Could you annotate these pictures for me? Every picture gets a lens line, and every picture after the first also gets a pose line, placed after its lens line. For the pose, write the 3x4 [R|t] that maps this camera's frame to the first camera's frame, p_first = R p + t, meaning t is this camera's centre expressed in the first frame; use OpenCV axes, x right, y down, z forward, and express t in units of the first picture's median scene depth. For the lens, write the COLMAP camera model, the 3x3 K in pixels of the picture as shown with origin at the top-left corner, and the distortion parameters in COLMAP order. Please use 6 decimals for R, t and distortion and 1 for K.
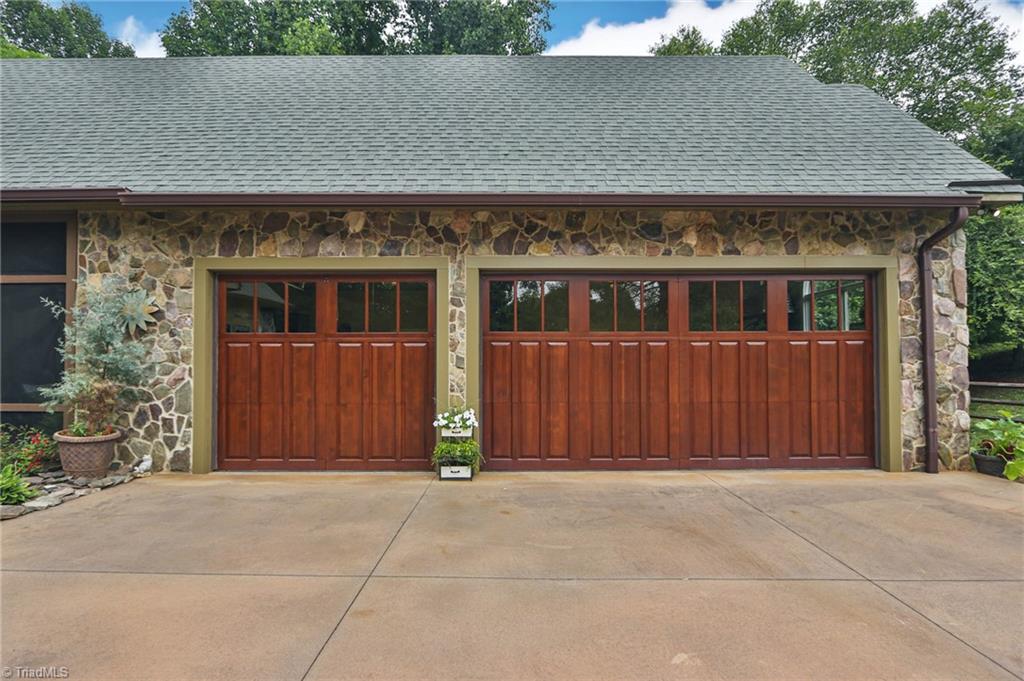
lens RADIAL K [[512.5, 0, 496.8], [0, 512.5, 355.3], [0, 0, 1]] dist [-0.025466, 0.000976]
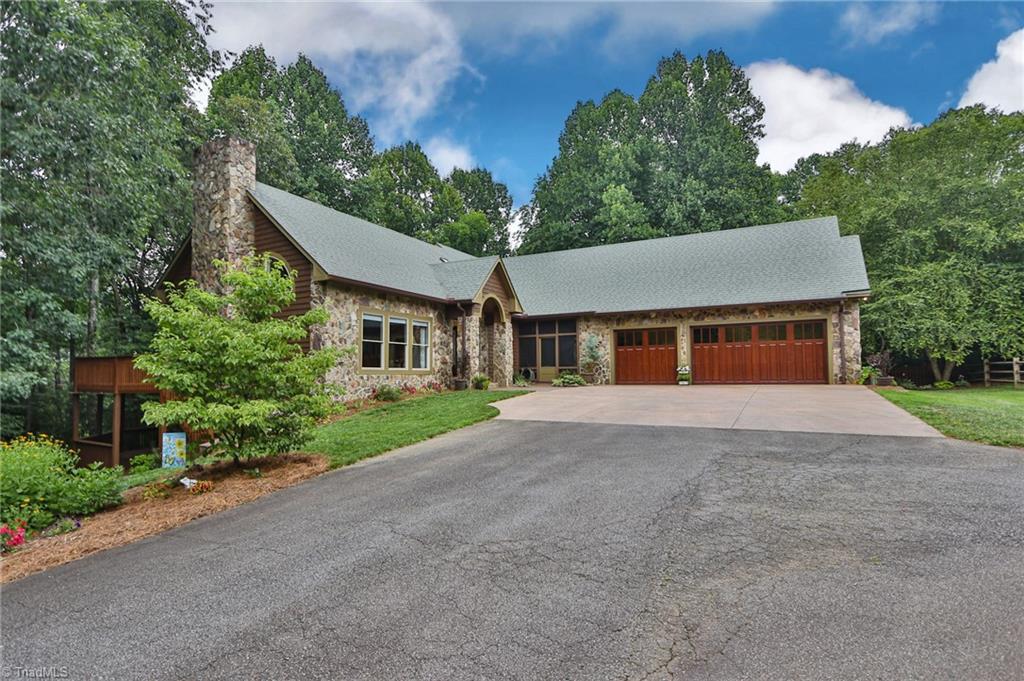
lens RADIAL K [[512.5, 0, 496.8], [0, 512.5, 355.3], [0, 0, 1]] dist [-0.025466, 0.000976]
pose [[0.860092, -0.025342, -0.509509, 0.600412], [0.036380, 0.999269, 0.011711, -0.057557], [0.508840, -0.028608, 0.860386, -2.650064]]
